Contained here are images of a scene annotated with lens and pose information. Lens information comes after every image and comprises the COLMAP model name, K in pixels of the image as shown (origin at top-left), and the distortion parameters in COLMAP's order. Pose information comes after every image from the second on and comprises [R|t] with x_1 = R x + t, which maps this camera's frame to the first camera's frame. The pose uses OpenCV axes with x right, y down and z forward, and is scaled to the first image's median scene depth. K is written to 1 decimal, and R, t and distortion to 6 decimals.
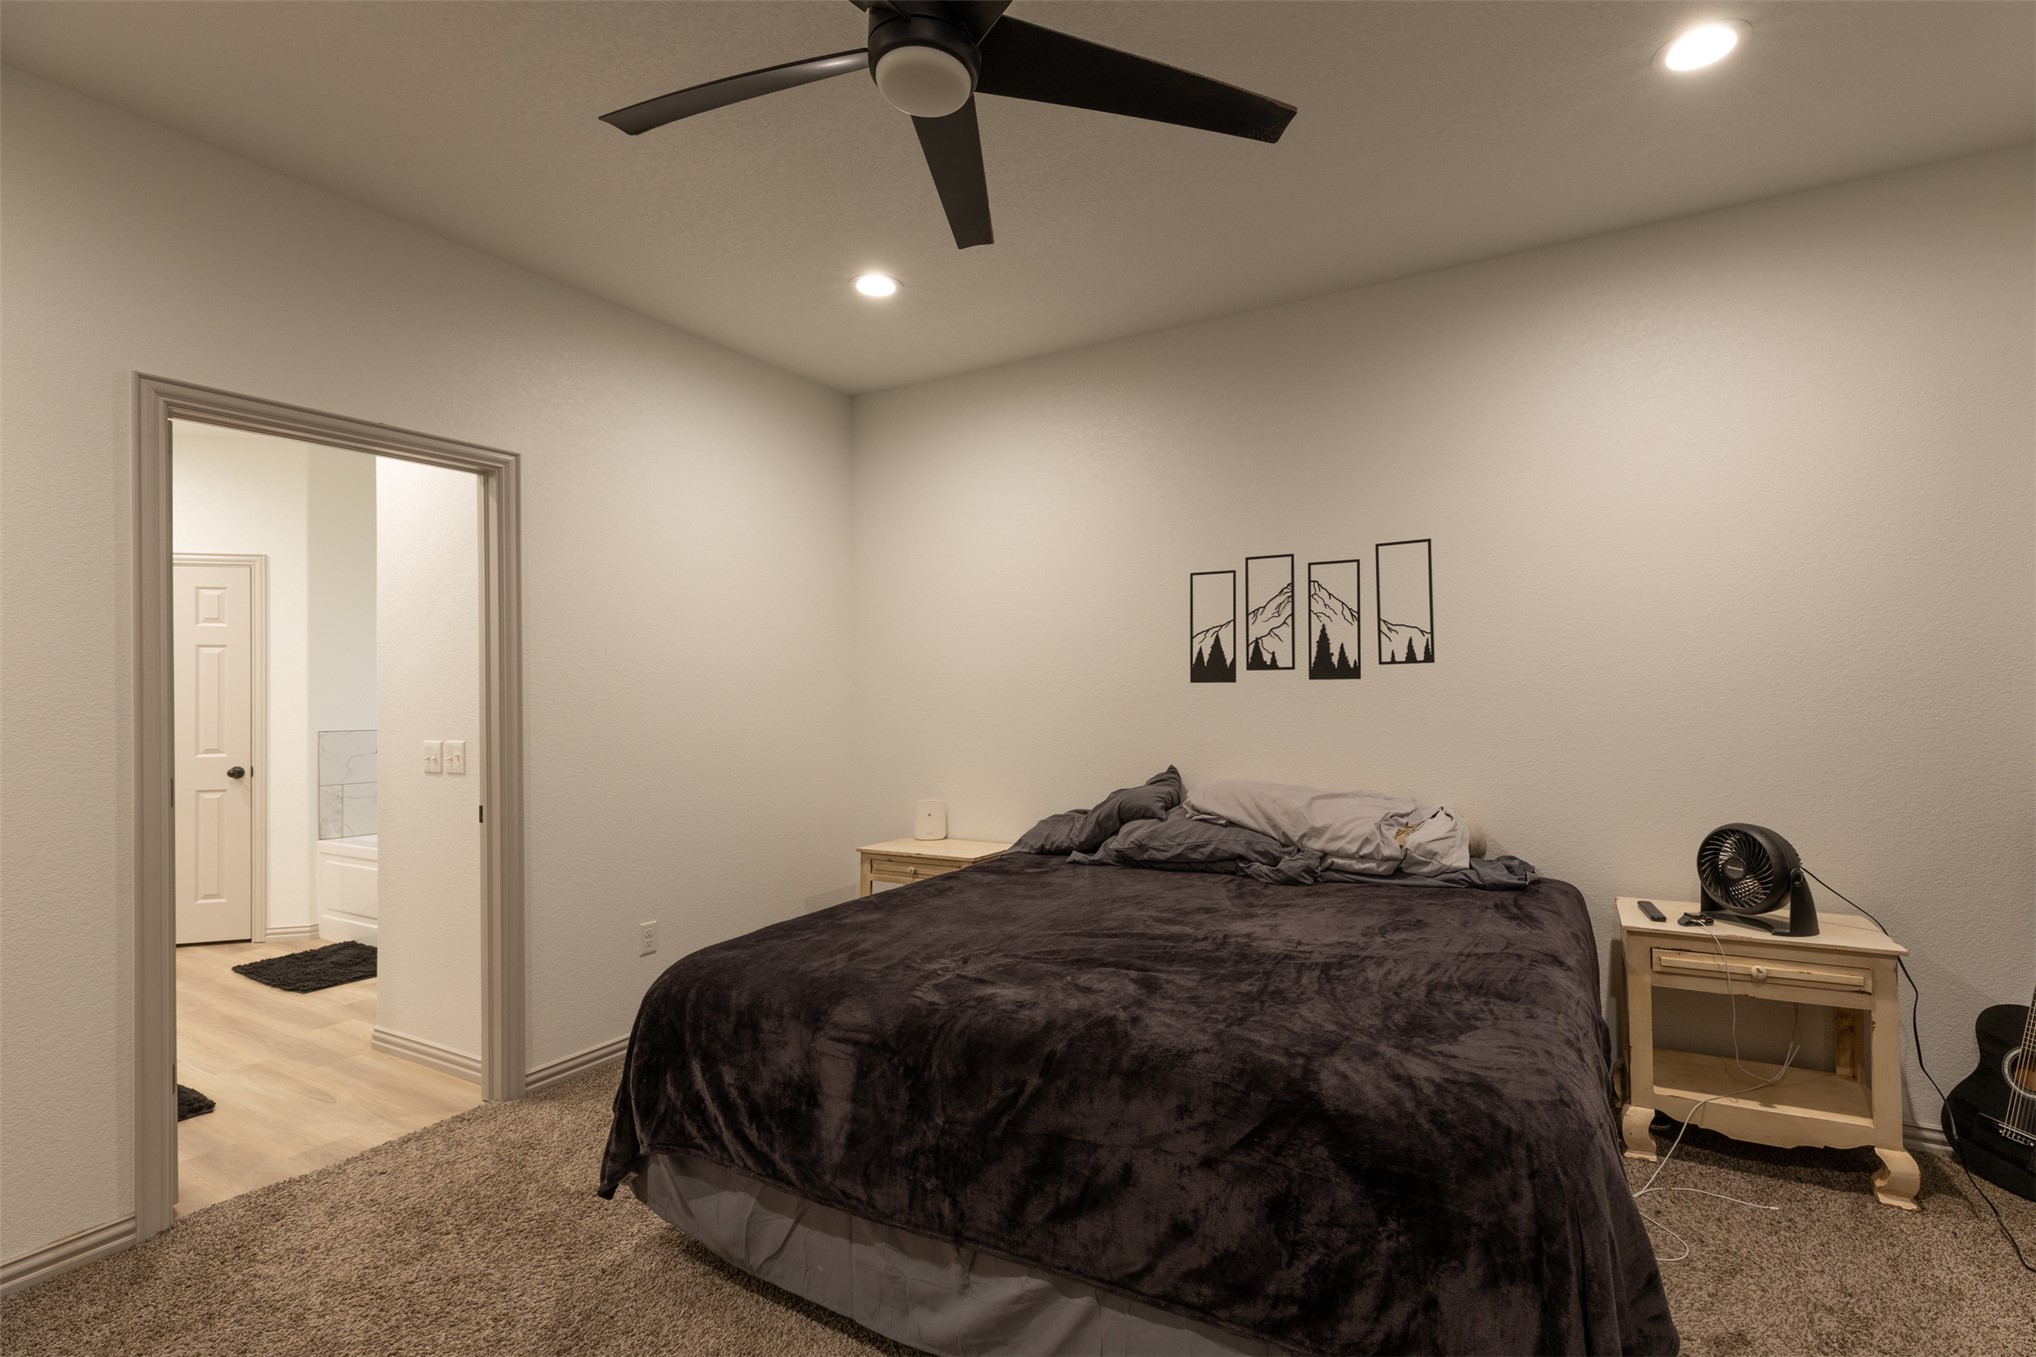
lens RADIAL K [[906.4, 0, 1022.7], [0, 906.4, 686.4], [0, 0, 1]] dist [0.002058, 0.000160]
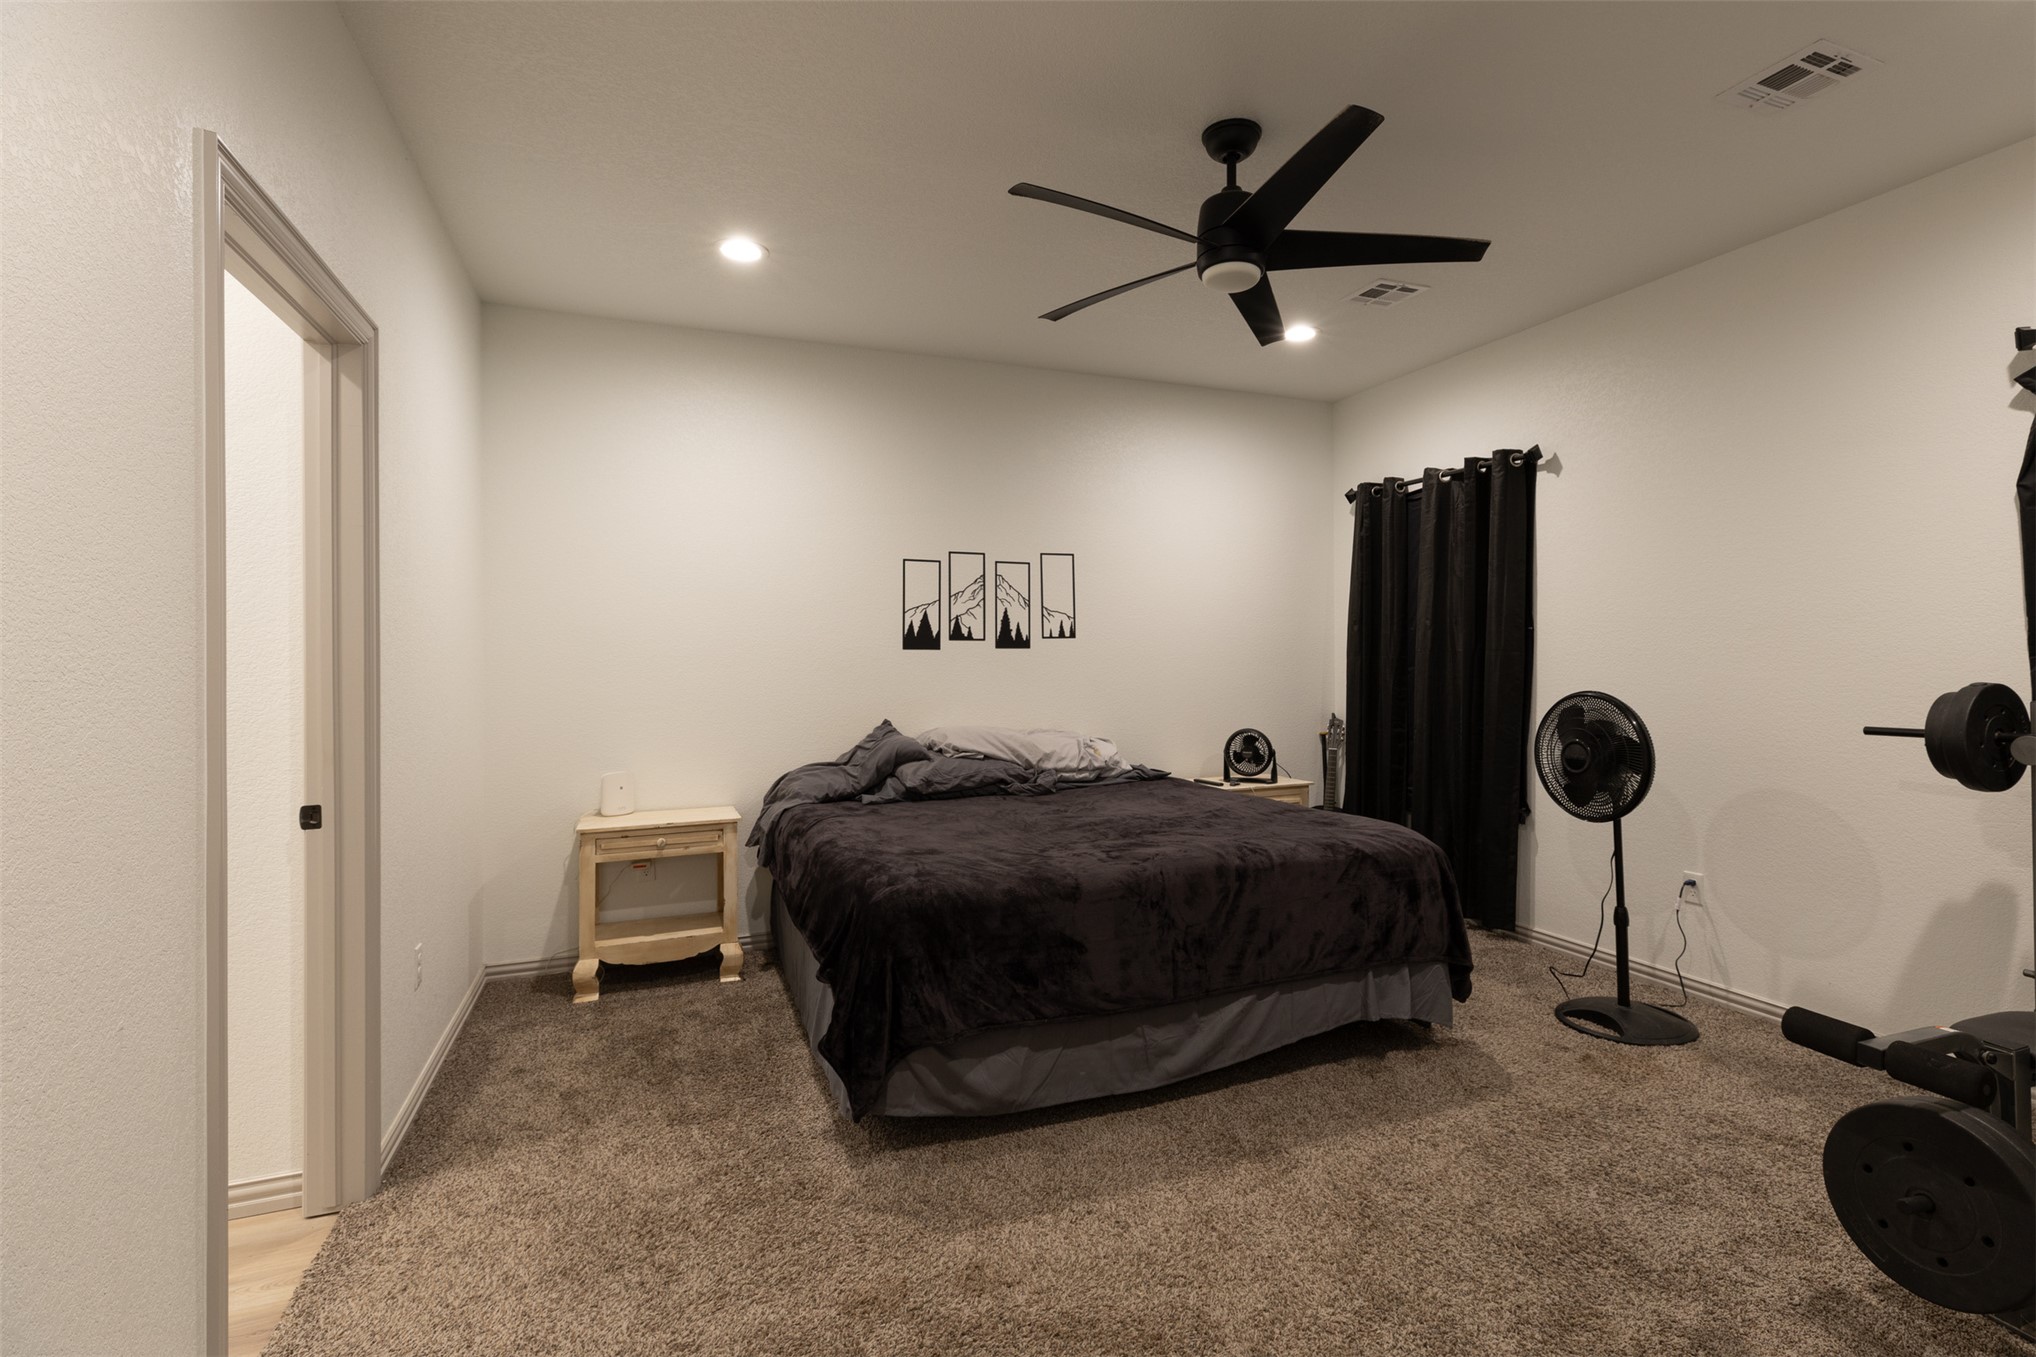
lens RADIAL K [[906.4, 0, 1031.3], [0, 906.4, 668.8], [0, 0, 1]] dist [0.002058, 0.000160]
pose [[0.650163, -0.000628, 0.759795, -0.686651], [-0.004355, 0.999980, 0.004553, 0.016542], [-0.759782, -0.006269, 0.650147, 0.095559]]
